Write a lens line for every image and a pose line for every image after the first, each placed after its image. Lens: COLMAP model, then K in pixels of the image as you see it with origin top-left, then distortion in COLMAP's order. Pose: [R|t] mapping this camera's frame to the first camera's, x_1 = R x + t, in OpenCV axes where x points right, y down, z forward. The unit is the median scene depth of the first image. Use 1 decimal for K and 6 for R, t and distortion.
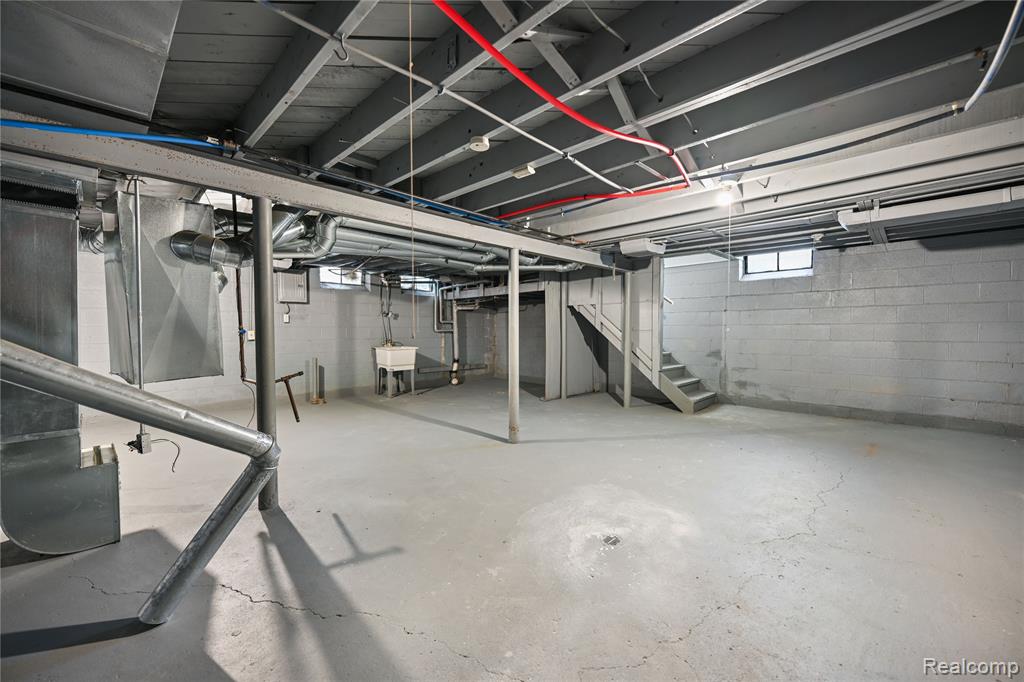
lens RADIAL K [[410.0, 0, 512.4], [0, 410.0, 340.9], [0, 0, 1]] dist [-0.001157, -0.000057]
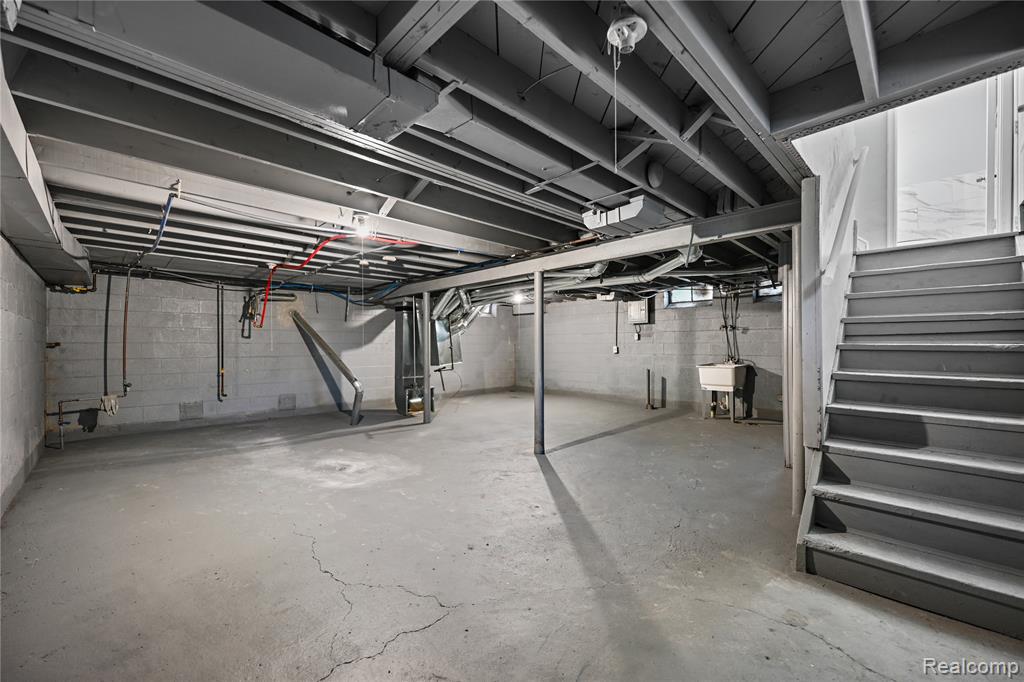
lens RADIAL K [[410.0, 0, 512.6], [0, 410.0, 345.3], [0, 0, 1]] dist [-0.001157, -0.000057]
pose [[-0.033926, 0.001905, -0.999423, 1.670366], [-0.019417, 0.999808, 0.002565, -0.055276], [0.999236, 0.019493, -0.033883, 1.498589]]
